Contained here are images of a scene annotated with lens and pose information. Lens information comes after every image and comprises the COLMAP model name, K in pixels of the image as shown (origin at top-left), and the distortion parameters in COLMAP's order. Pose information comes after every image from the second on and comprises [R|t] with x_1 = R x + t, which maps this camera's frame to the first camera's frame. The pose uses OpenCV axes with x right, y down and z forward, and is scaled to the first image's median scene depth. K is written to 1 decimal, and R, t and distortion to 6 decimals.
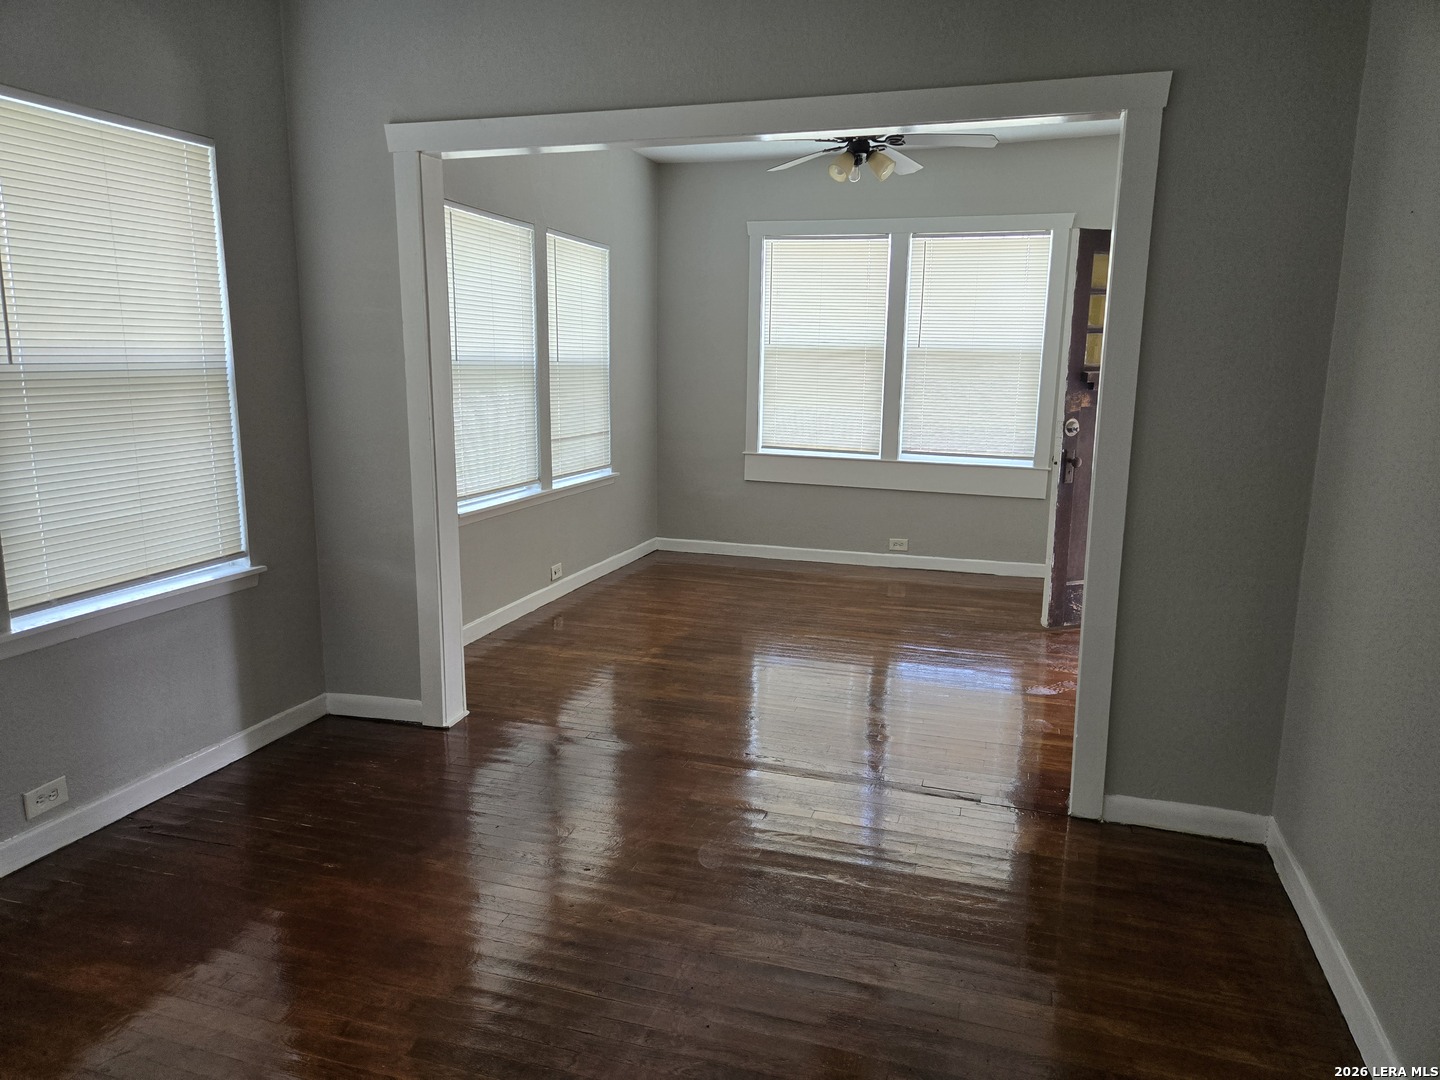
lens RADIAL K [[950.8, 0, 725.7], [0, 950.8, 519.5], [0, 0, 1]] dist [0.103103, -0.086133]
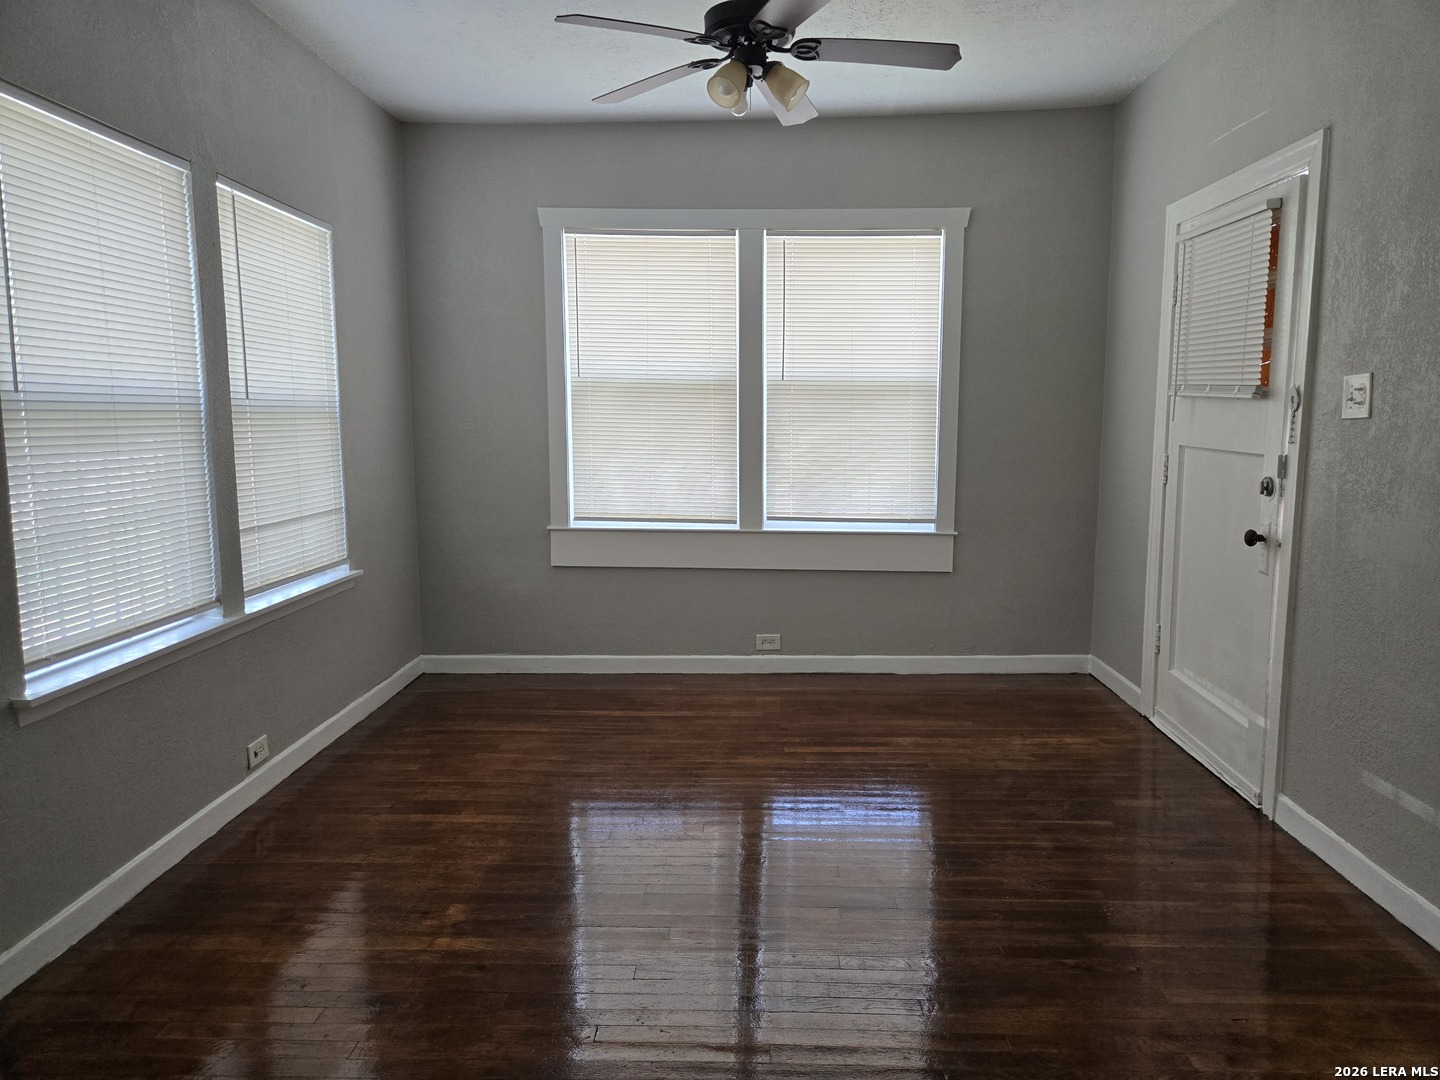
lens RADIAL K [[950.8, 0, 725.7], [0, 950.8, 519.5], [0, 0, 1]] dist [0.103103, -0.086133]
pose [[0.963669, -0.045540, 0.263187, -0.047904], [0.059995, 0.997085, -0.047145, -0.040870], [-0.260273, 0.061222, 0.963592, 0.322409]]
